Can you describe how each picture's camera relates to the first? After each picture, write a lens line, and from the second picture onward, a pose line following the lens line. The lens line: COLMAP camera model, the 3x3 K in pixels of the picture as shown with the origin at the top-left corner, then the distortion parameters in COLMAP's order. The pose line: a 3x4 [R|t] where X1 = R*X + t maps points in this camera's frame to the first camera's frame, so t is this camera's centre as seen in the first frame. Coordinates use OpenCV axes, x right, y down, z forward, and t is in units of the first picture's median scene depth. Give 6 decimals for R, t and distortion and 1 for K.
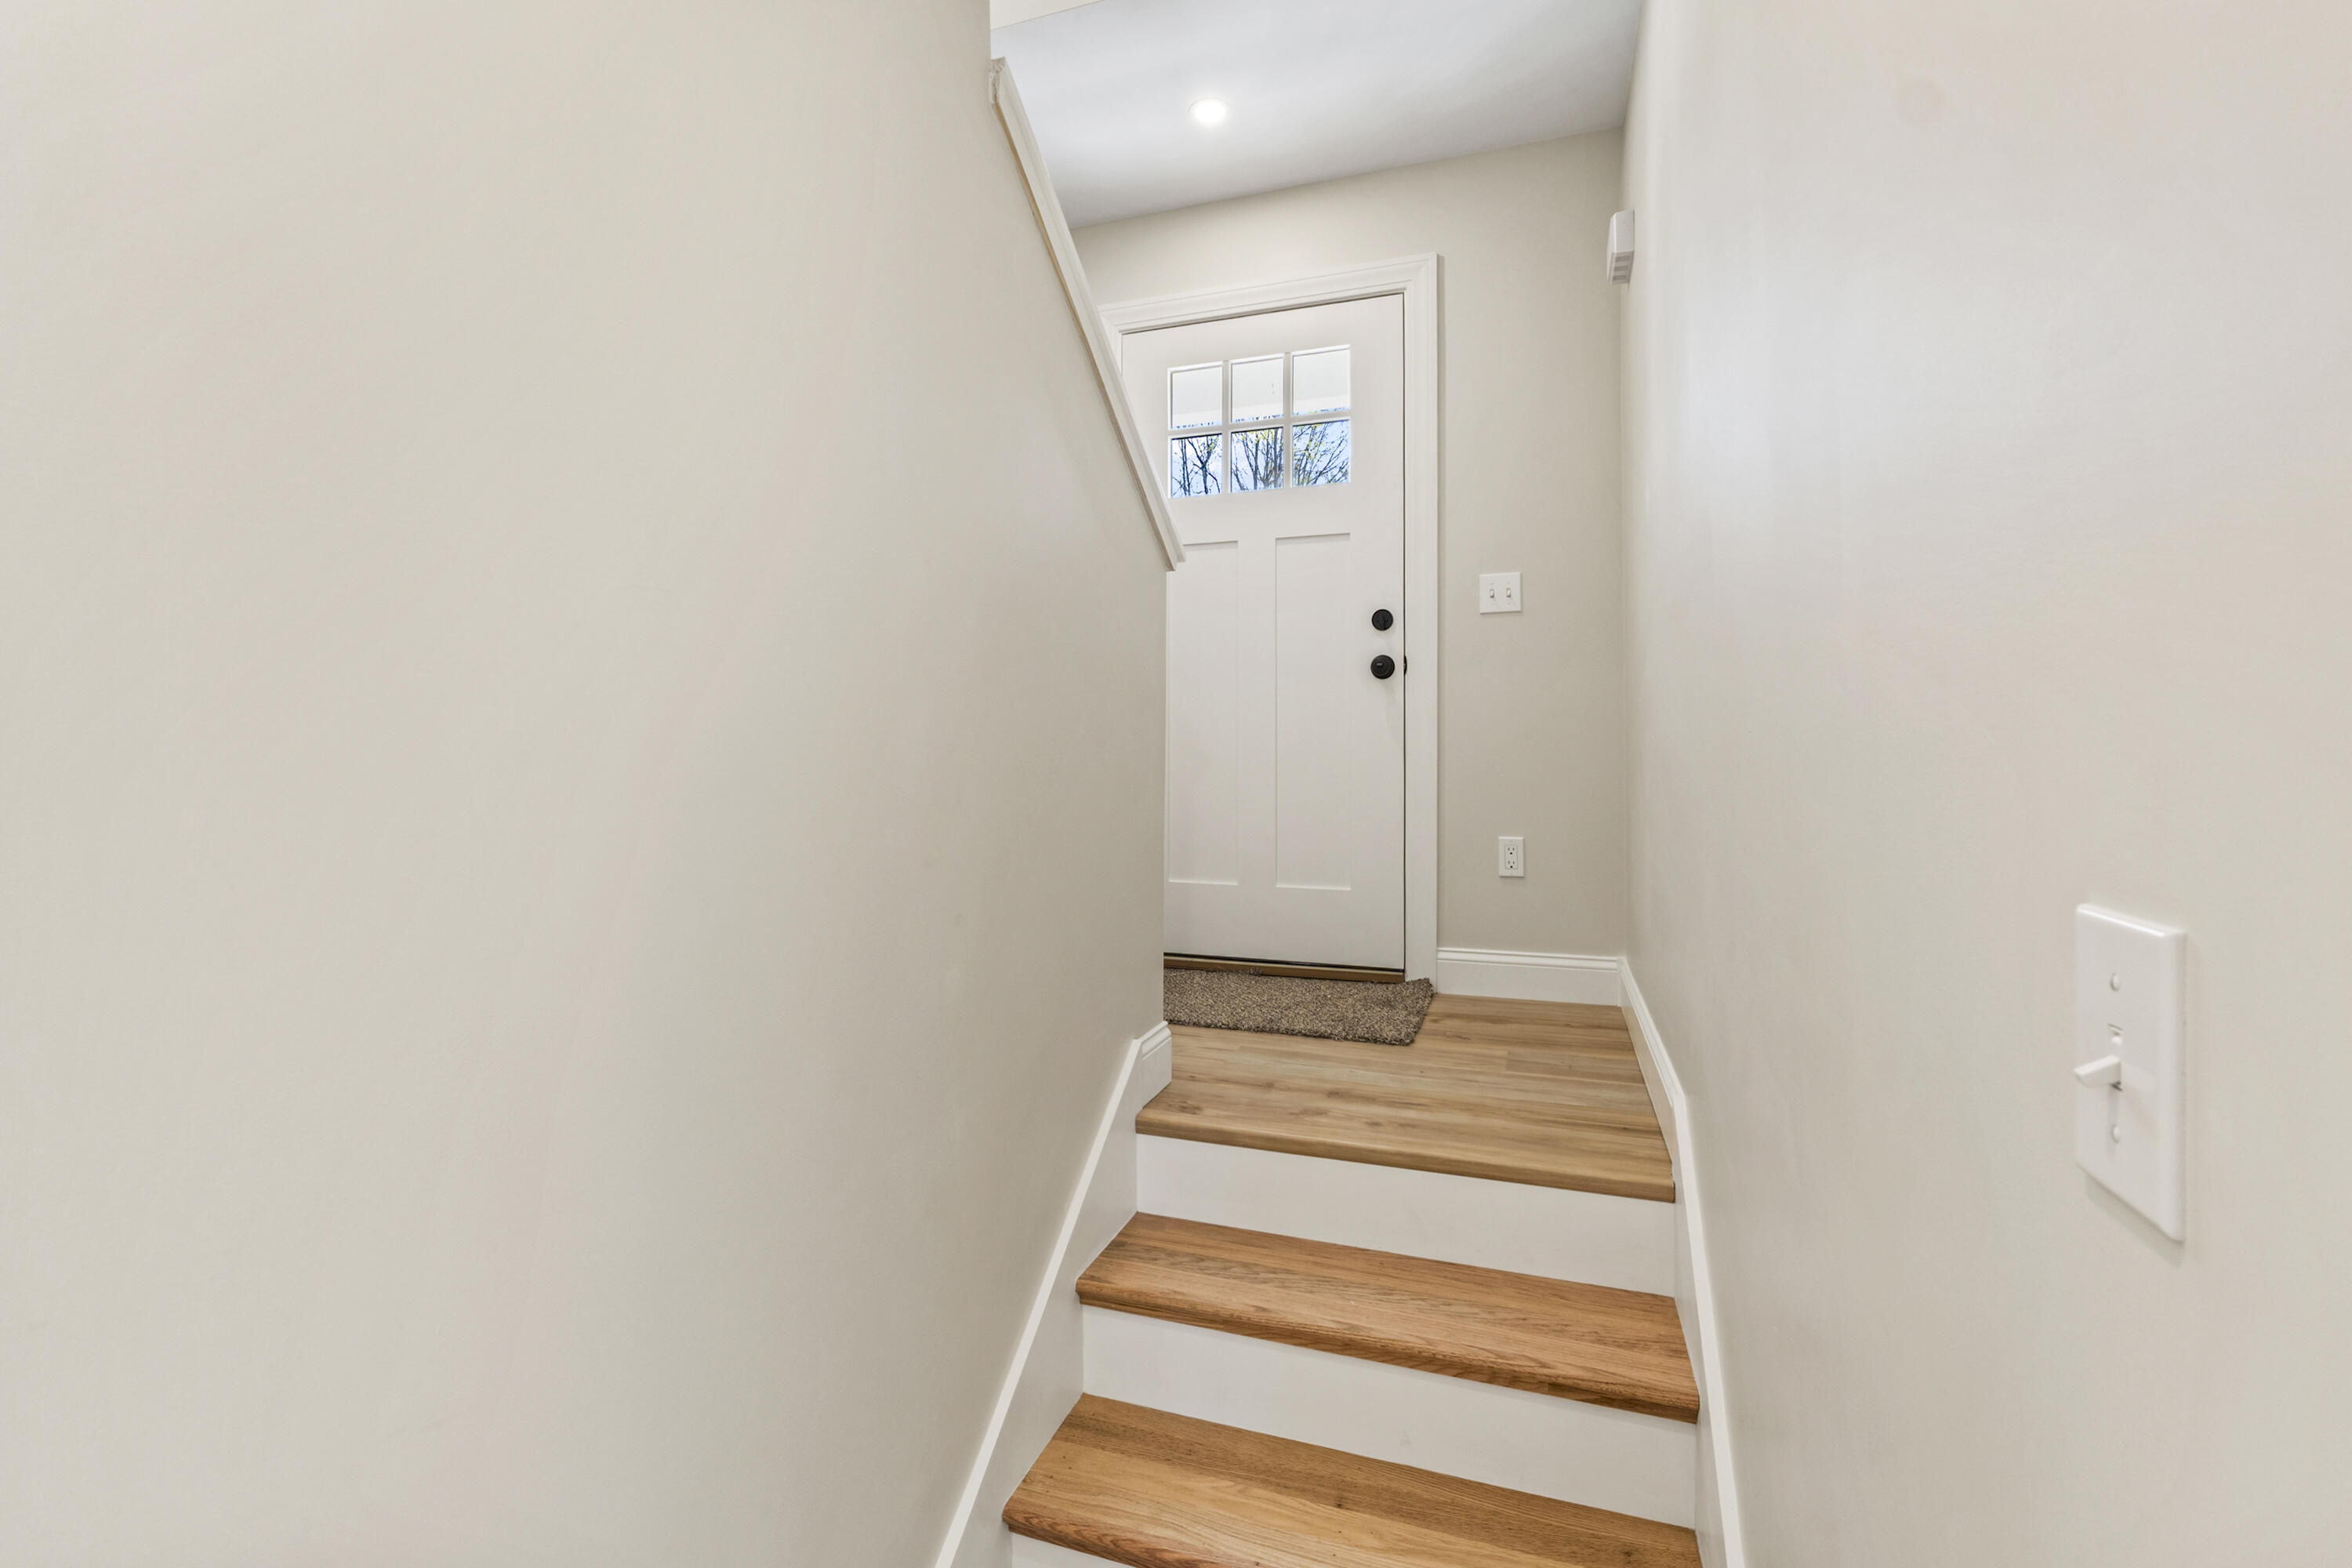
lens RADIAL K [[1020.9, 0, 1172.4], [0, 1020.9, 773.8], [0, 0, 1]] dist [-0.004281, -0.000687]
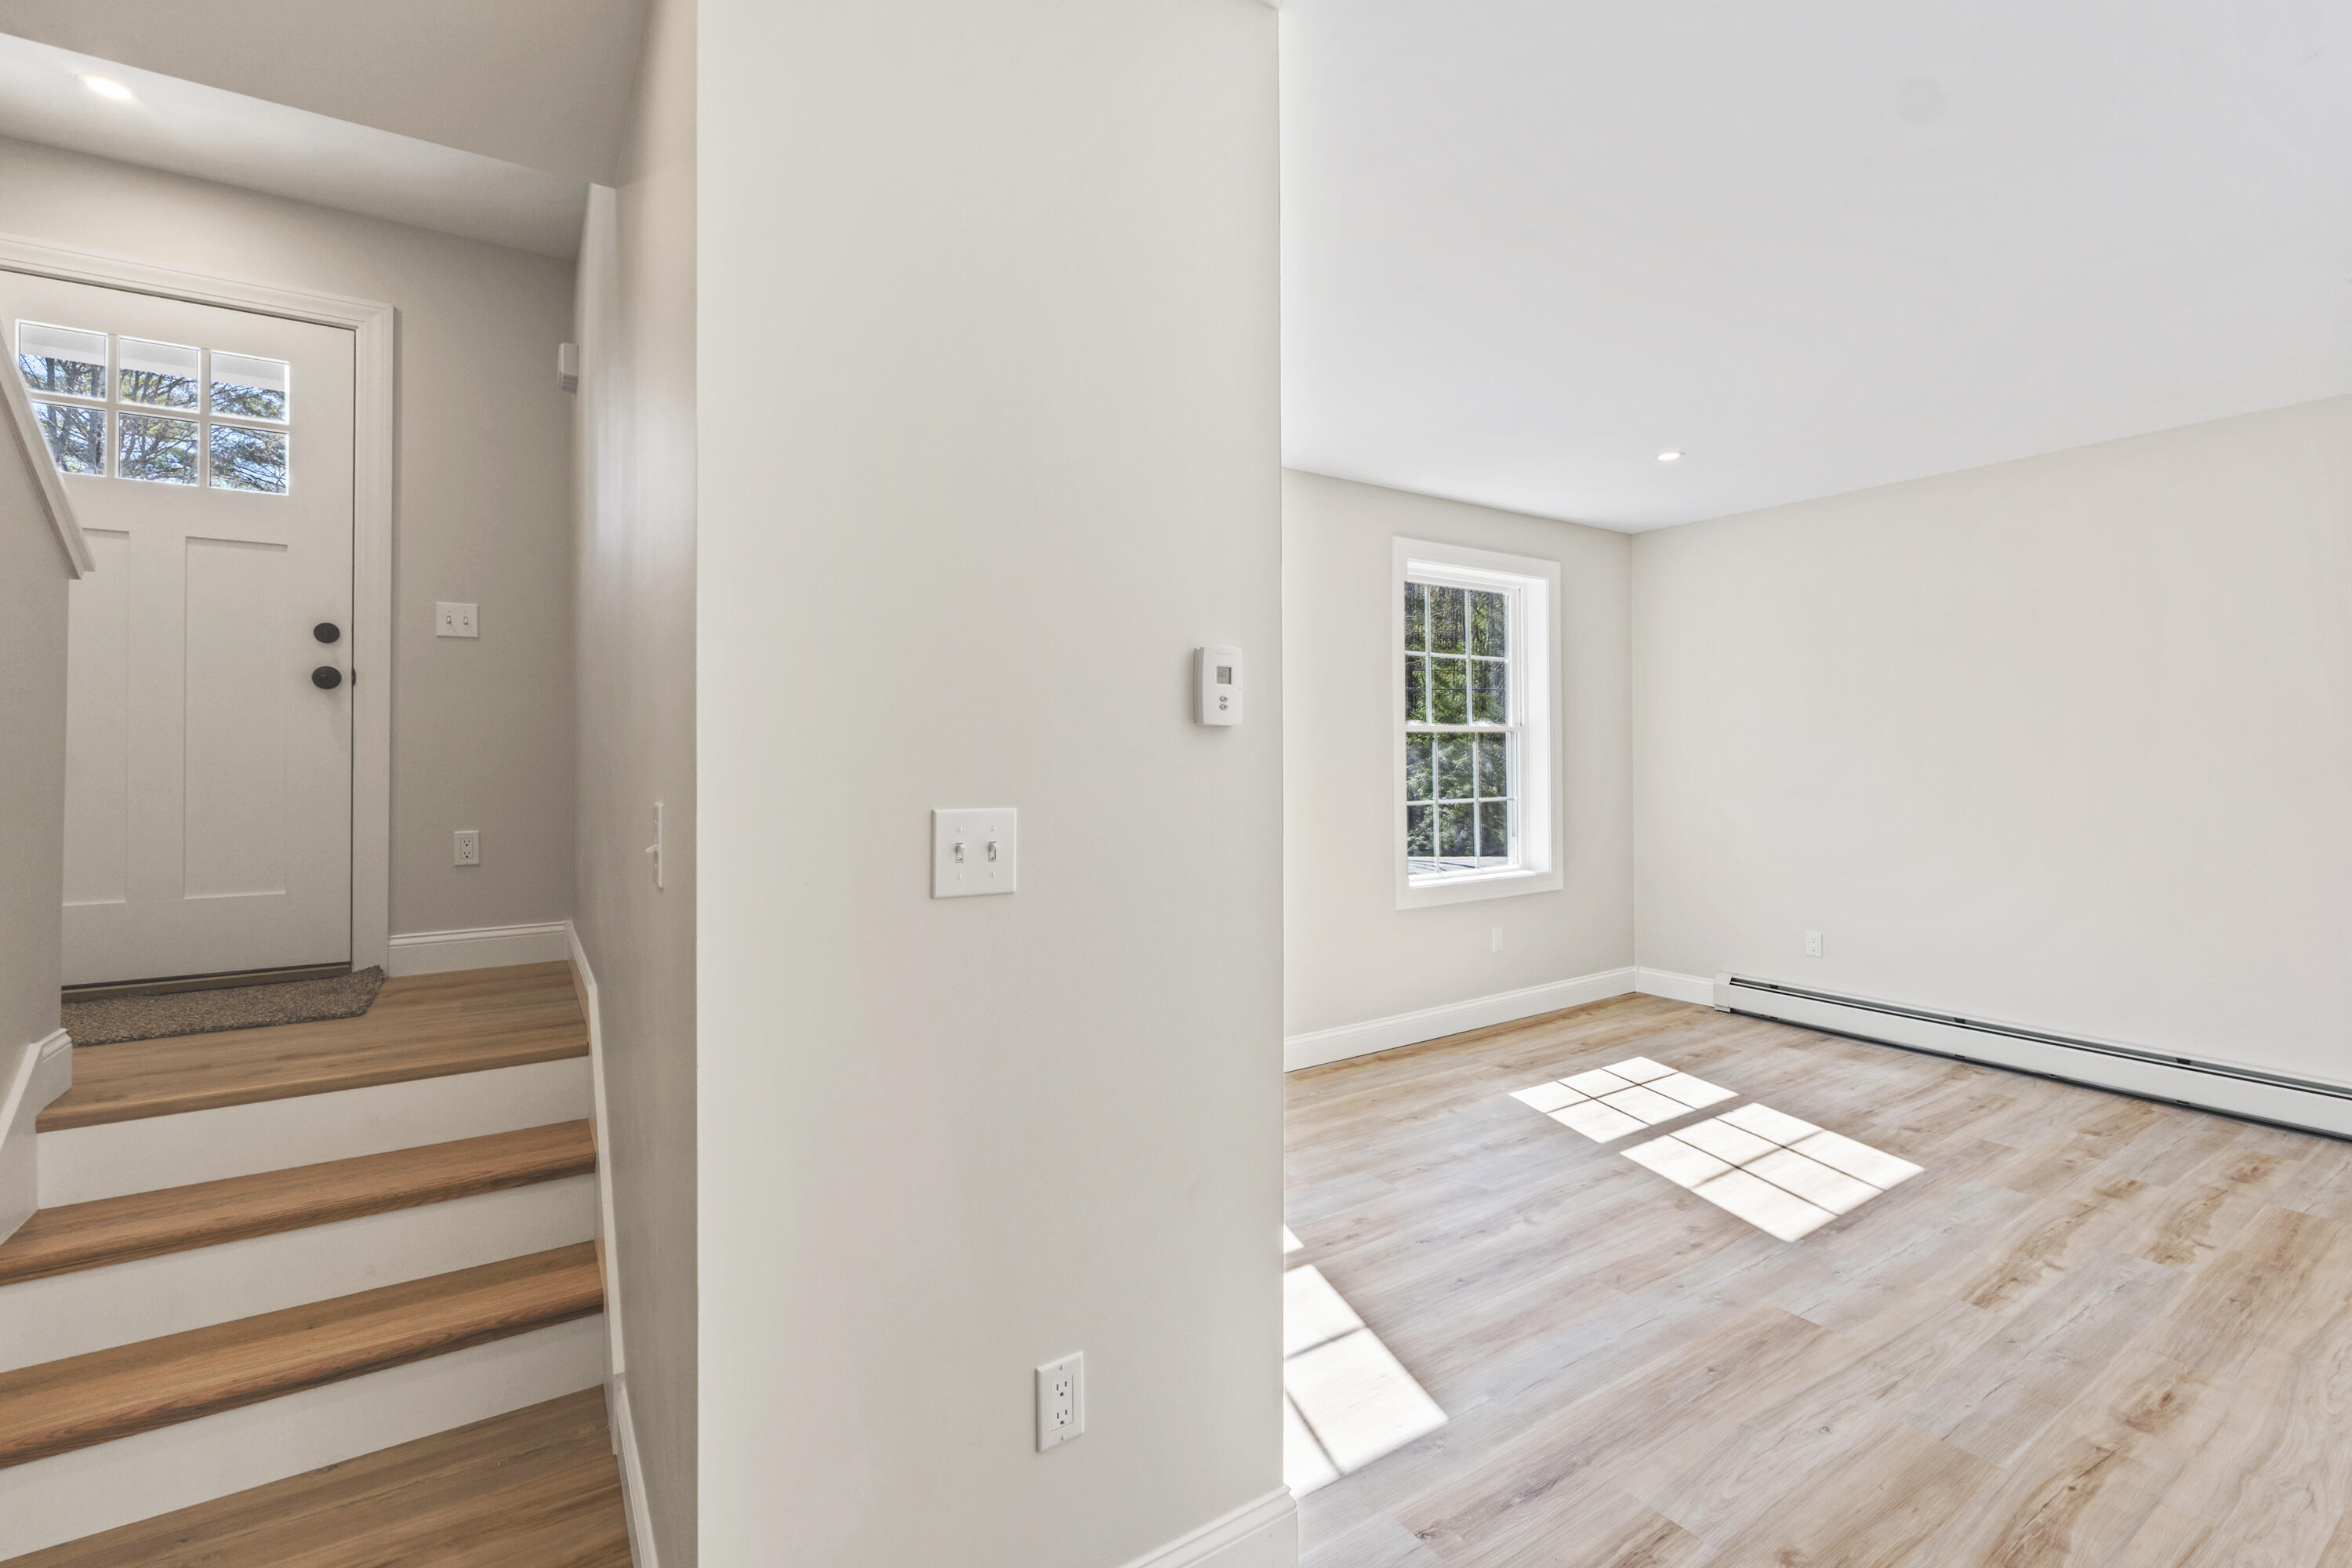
lens RADIAL K [[1032.7, 0, 1189.3], [0, 1032.7, 737.8], [0, 0, 1]] dist [-0.002782, 0.000232]
pose [[0.600832, 0.015899, 0.799217, -0.128663], [0.015900, 0.999367, -0.031833, 0.006148], [-0.799217, 0.031834, 0.600199, -0.412459]]
